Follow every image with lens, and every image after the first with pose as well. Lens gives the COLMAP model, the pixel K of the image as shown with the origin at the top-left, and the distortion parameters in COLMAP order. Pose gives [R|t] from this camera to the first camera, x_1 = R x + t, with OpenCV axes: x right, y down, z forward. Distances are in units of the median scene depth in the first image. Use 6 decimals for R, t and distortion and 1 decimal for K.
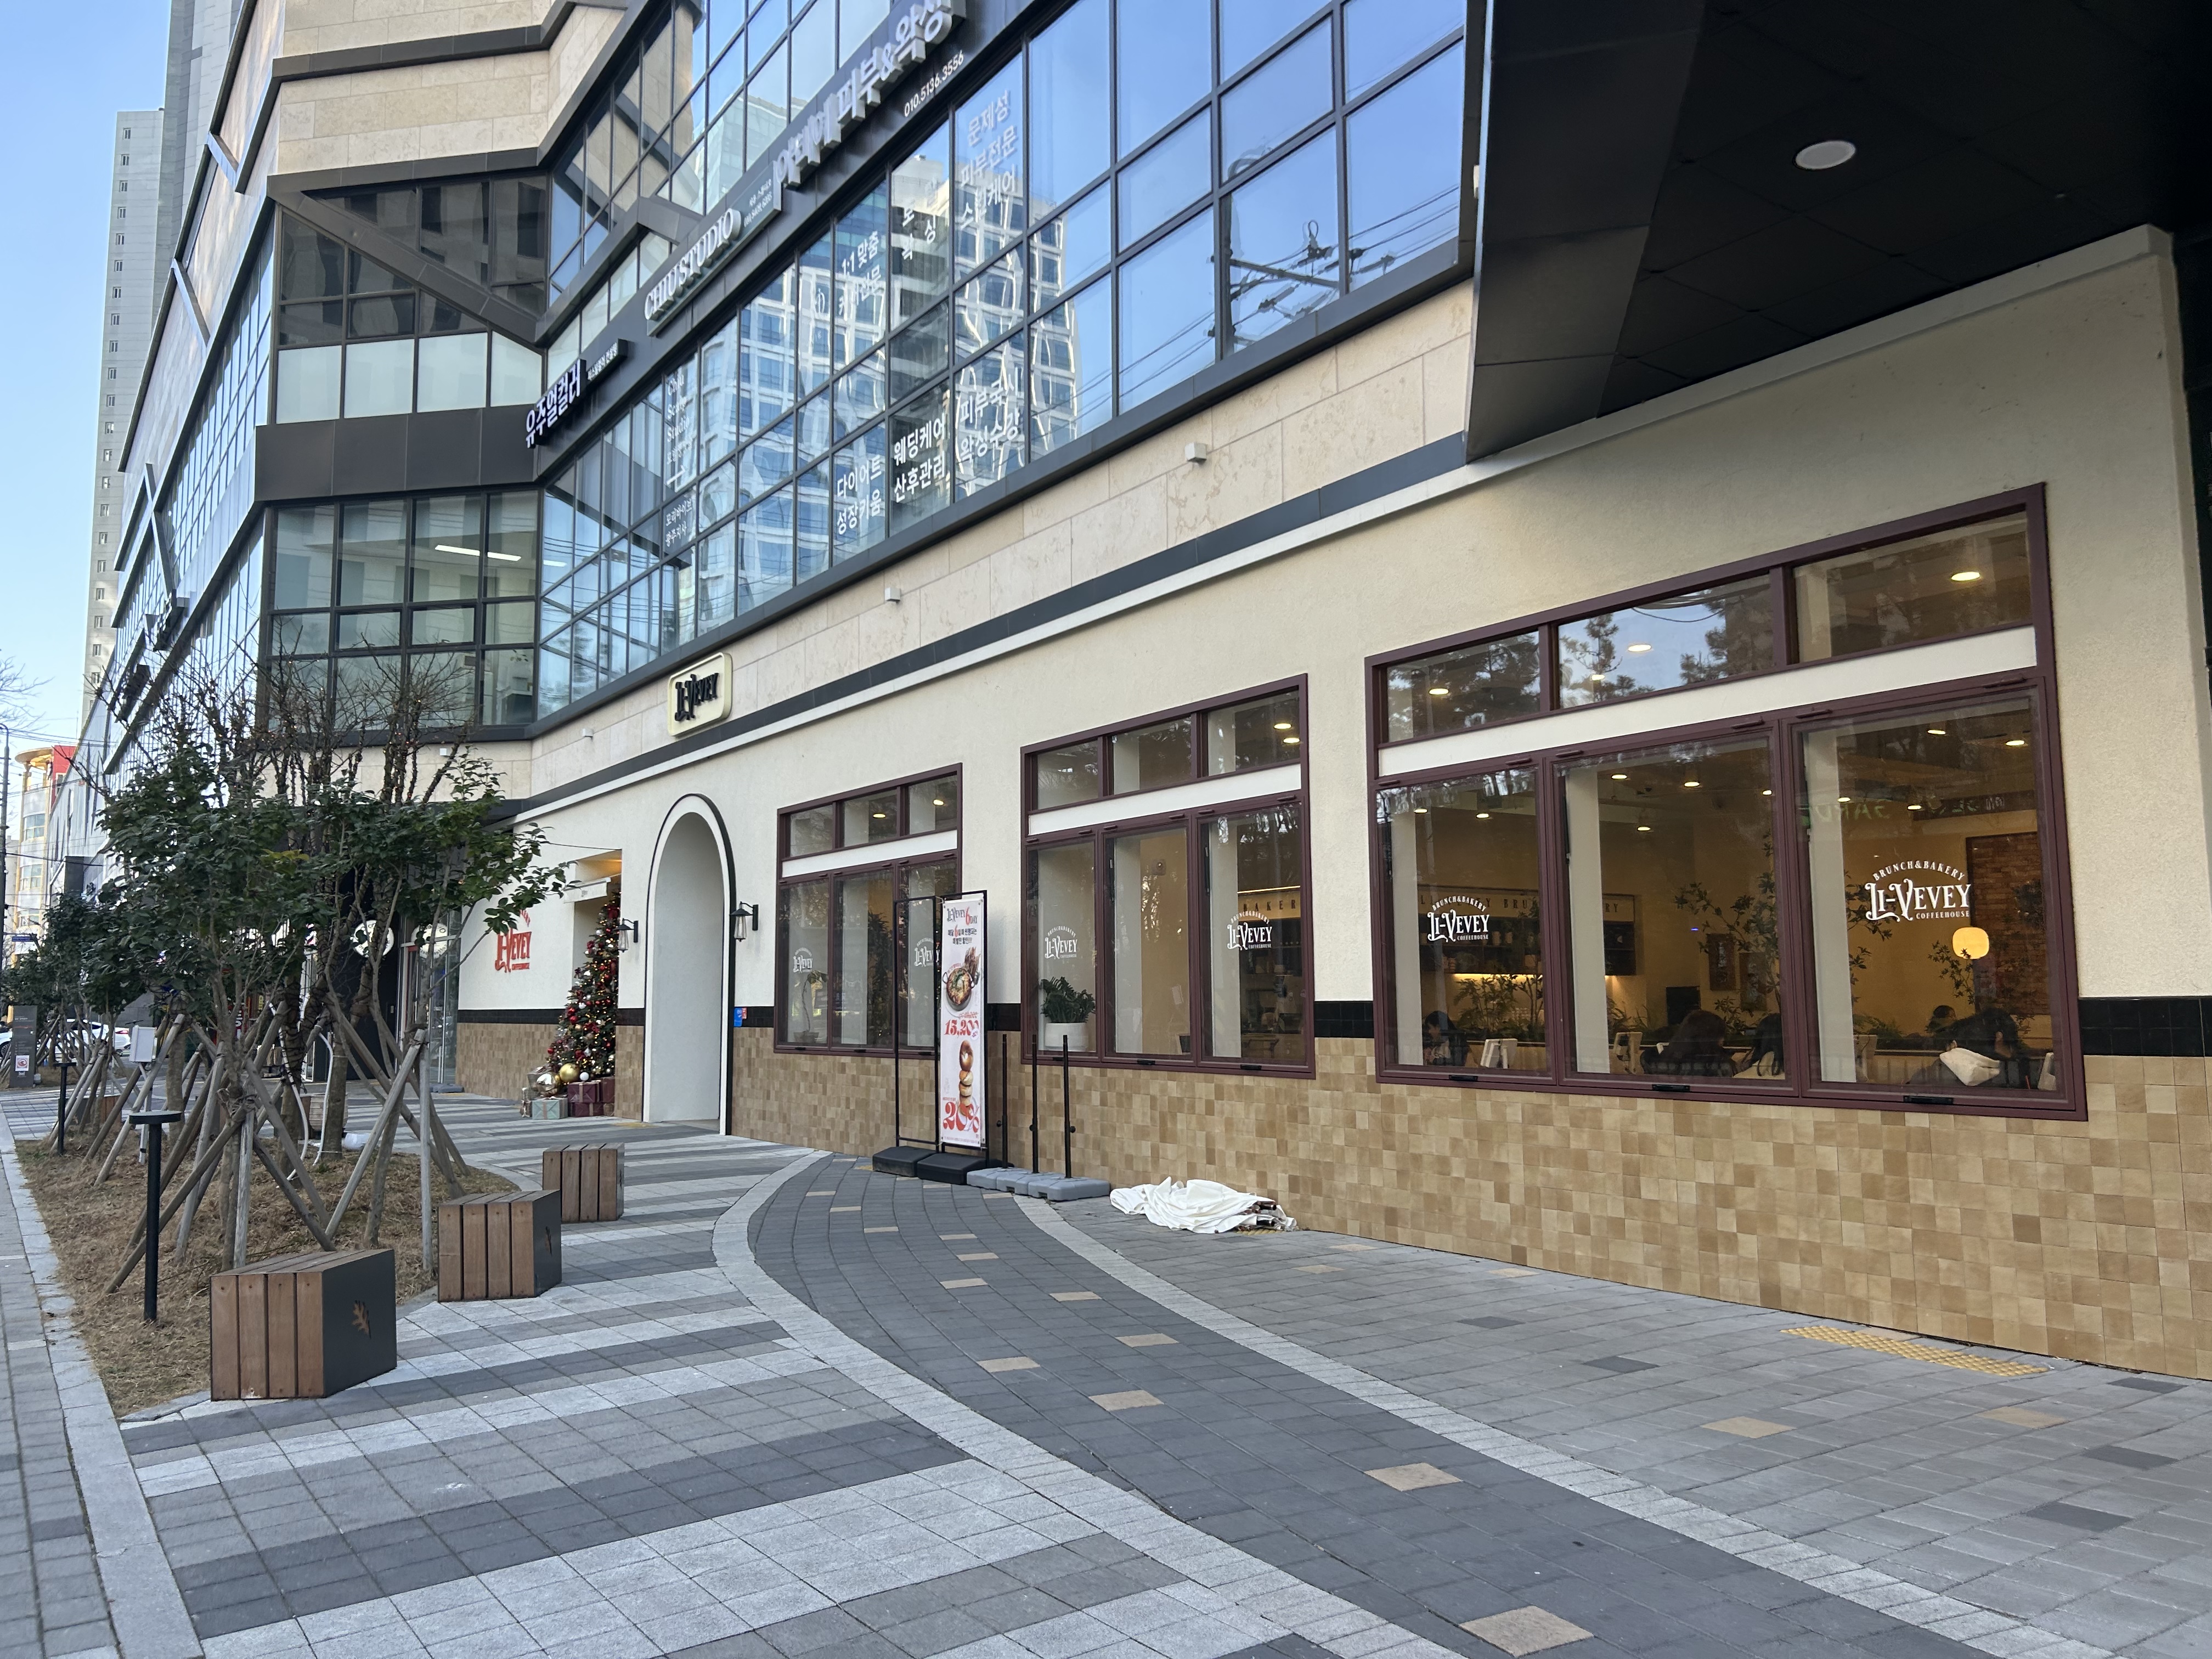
lens RADIAL K [[1661.2, 0, 1123.0], [0, 1661.2, 822.0], [0, 0, 1]] dist [0.053247, -0.066166]
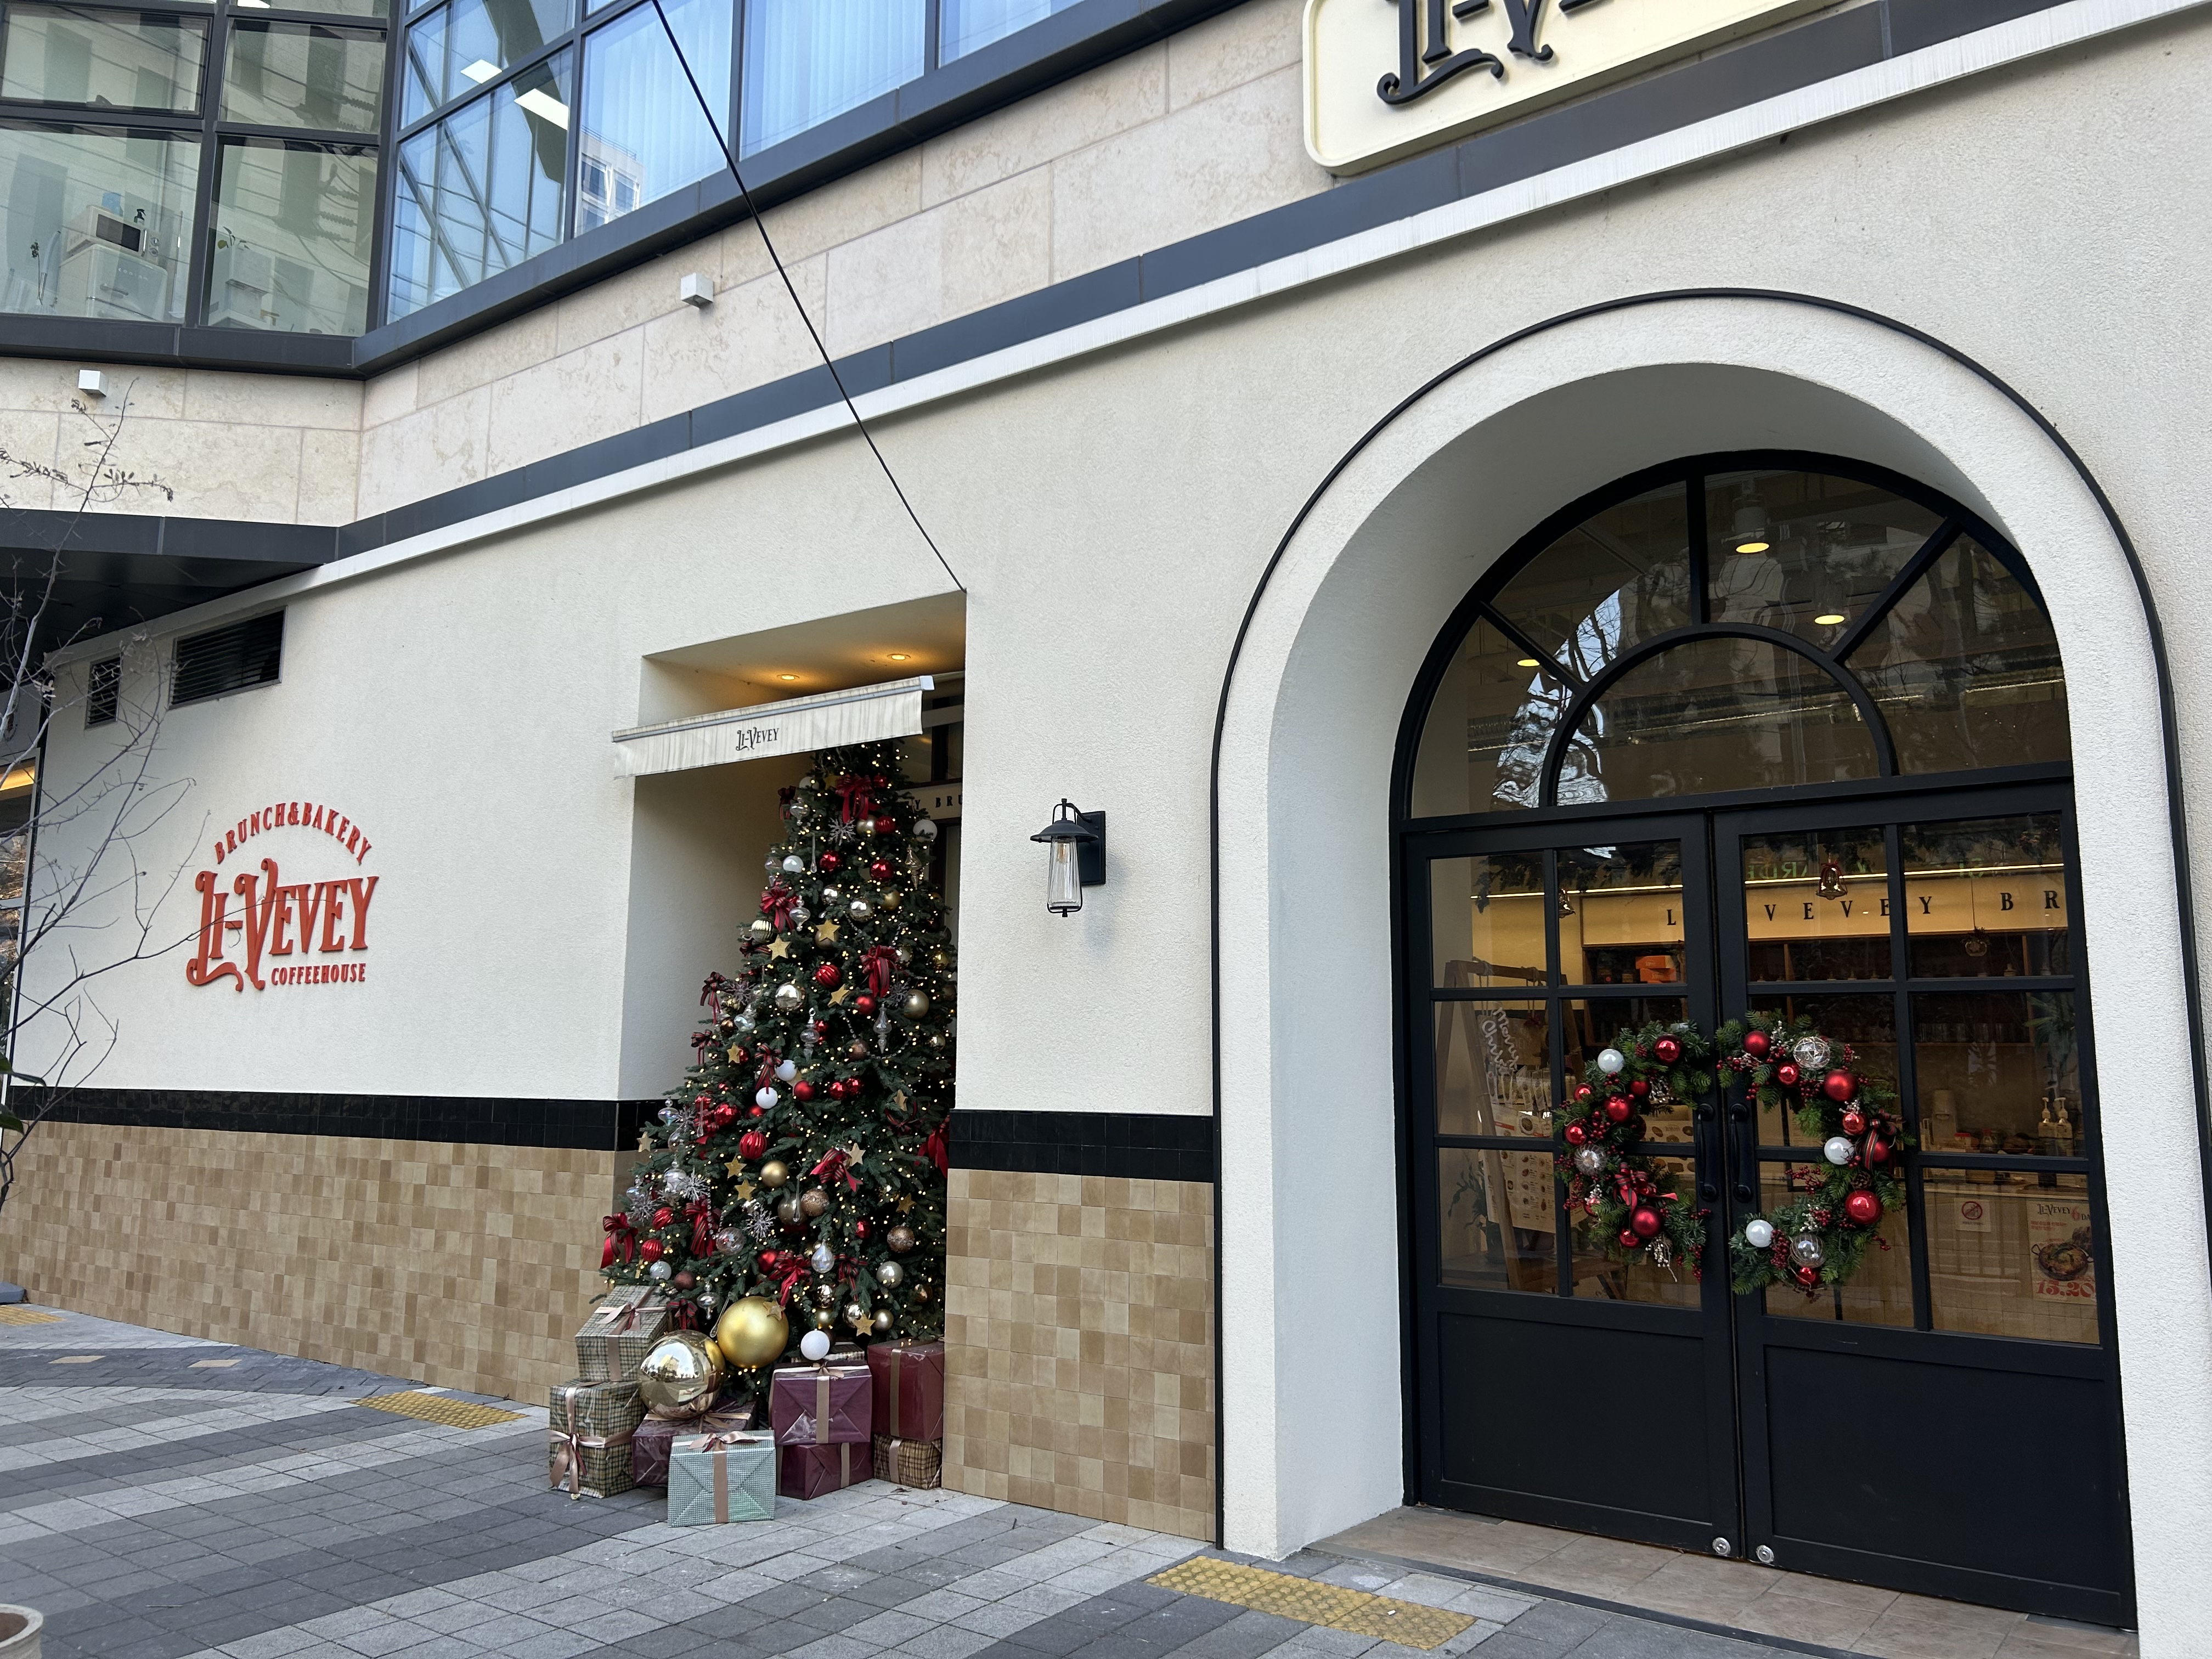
lens RADIAL K [[1661.2, 0, 1123.0], [0, 1661.2, 822.0], [0, 0, 1]] dist [0.053247, -0.066166]
pose [[0.942592, 0.064528, 0.327653, -0.359802], [-0.051619, 0.997515, -0.047952, 0.070208], [-0.329933, 0.028286, 0.943580, 0.680938]]
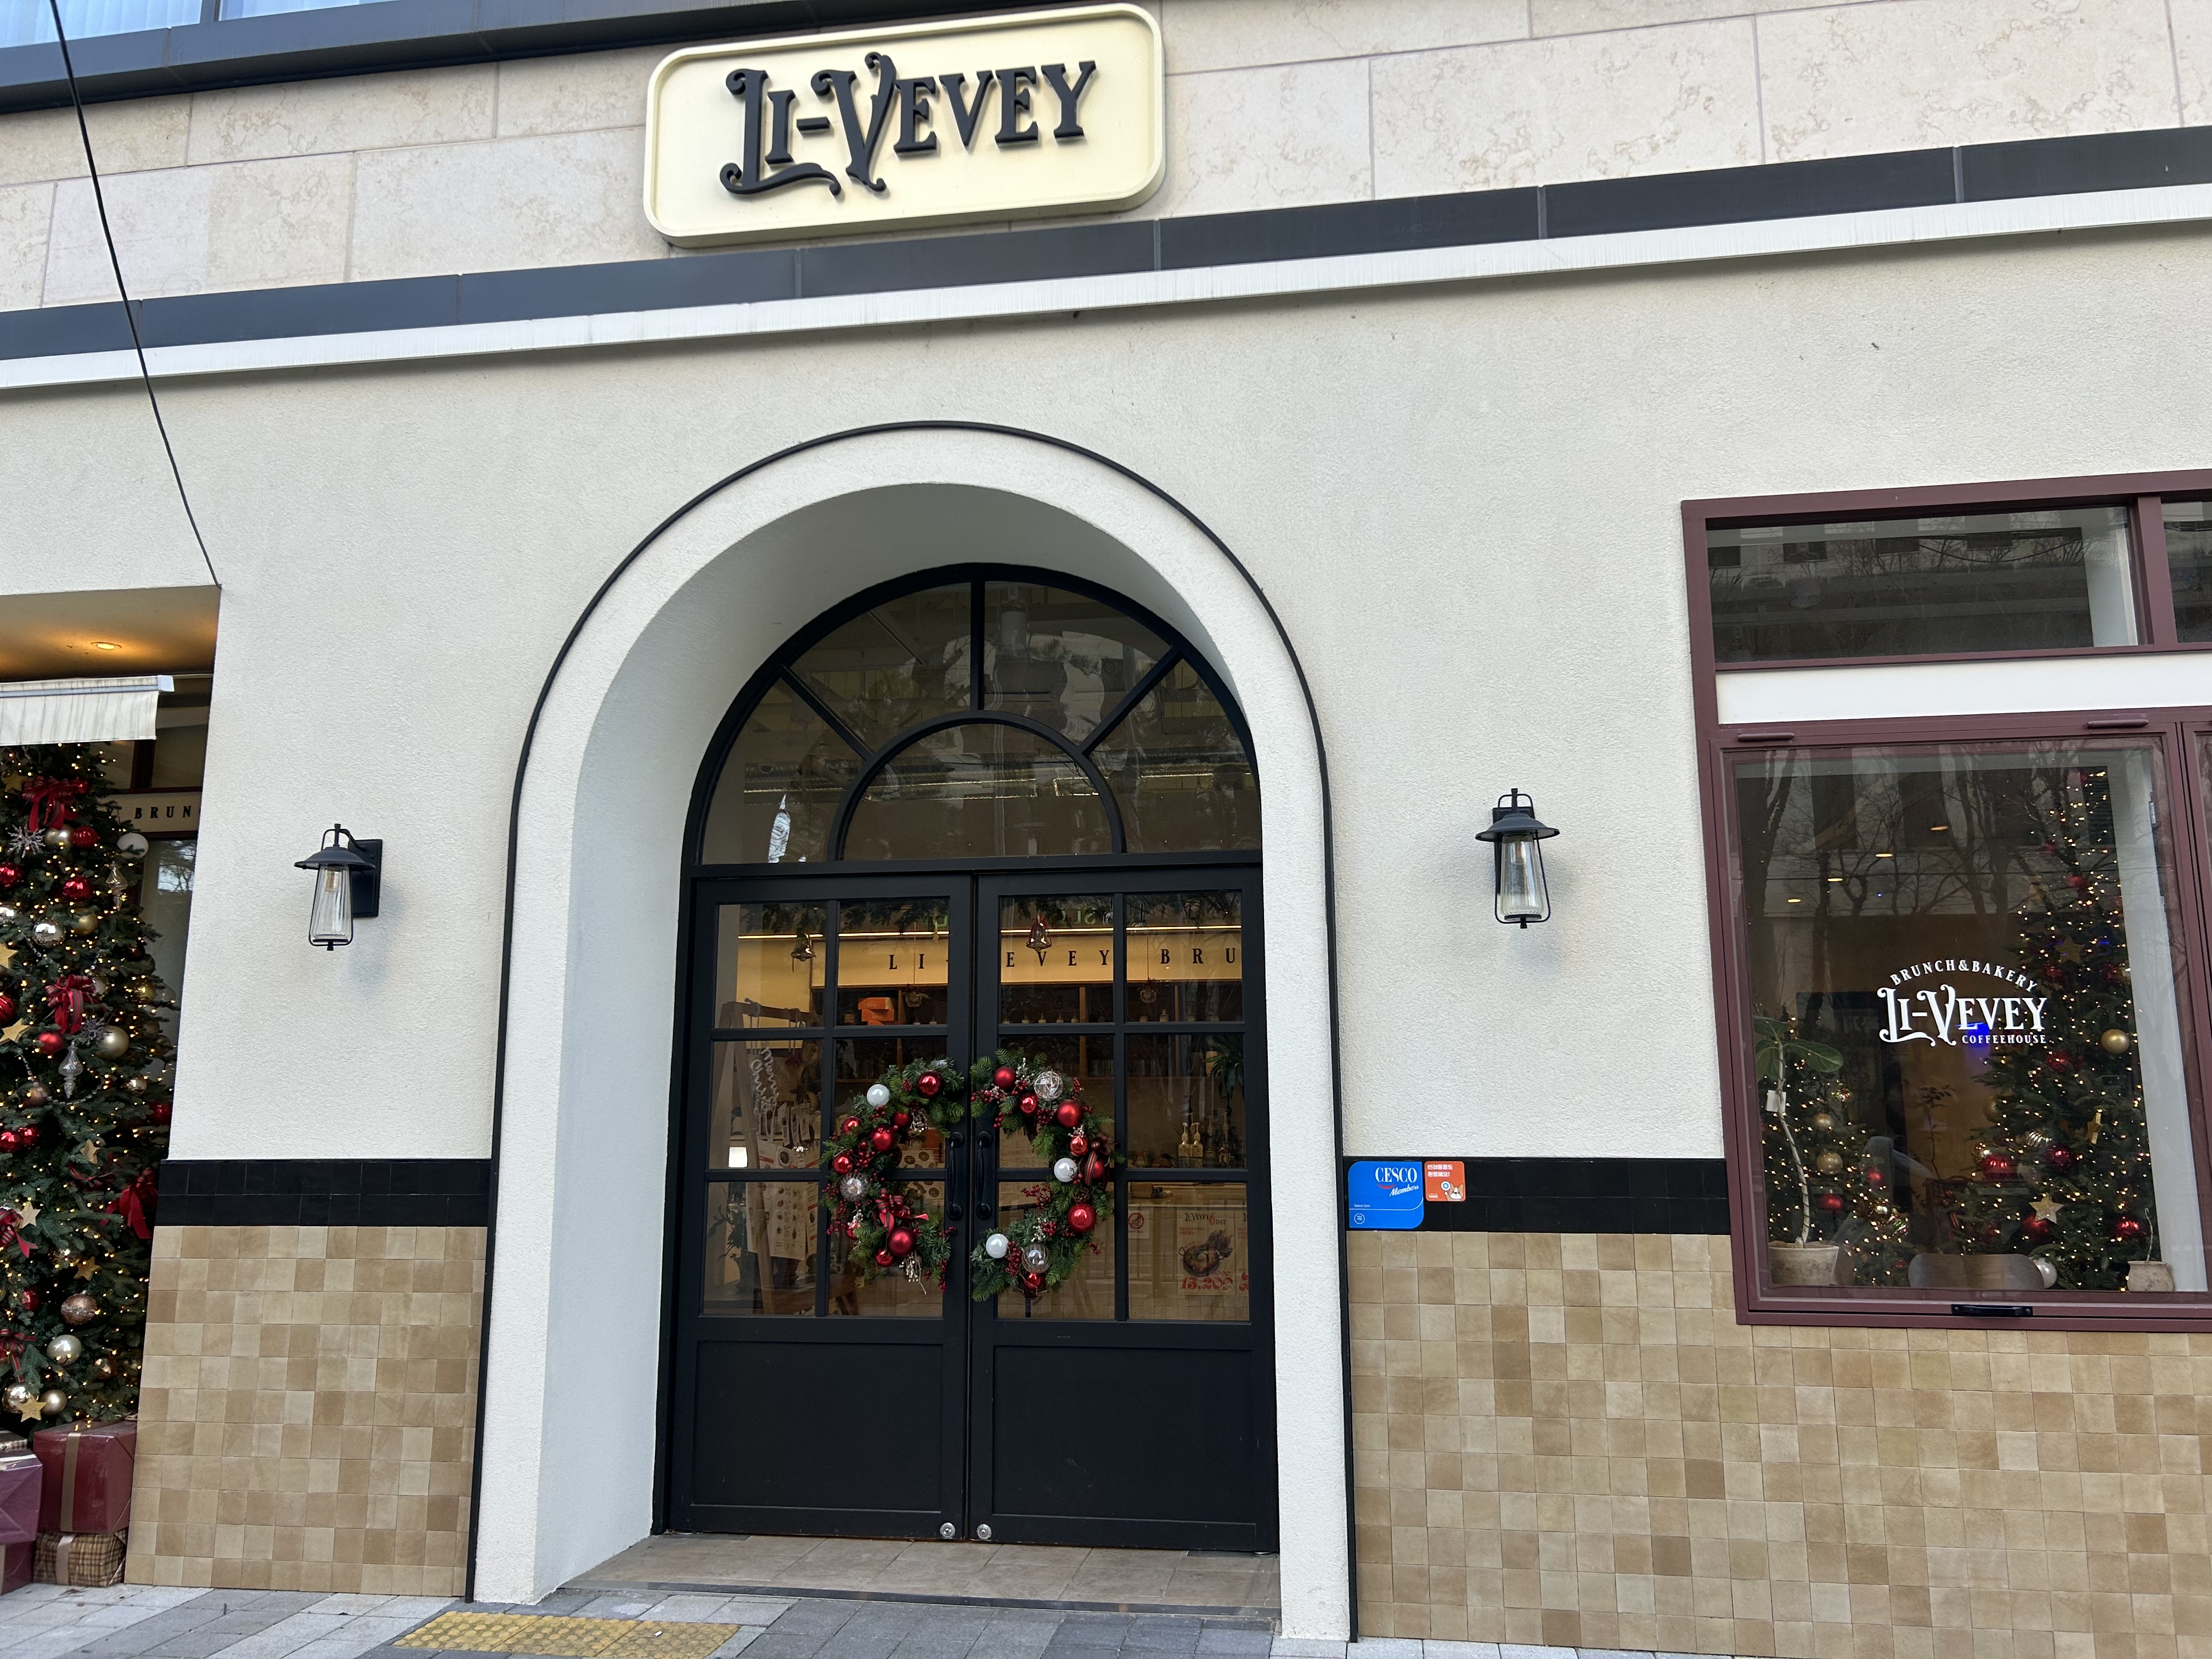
lens RADIAL K [[1664.0, 0, 1109.6], [0, 1664.0, 808.5], [0, 0, 1]] dist [0.052840, -0.060388]
pose [[0.683412, 0.134508, 0.717535, -0.384528], [-0.080295, 0.990766, -0.109251, 0.070177], [-0.725604, 0.017049, 0.687901, 0.676088]]
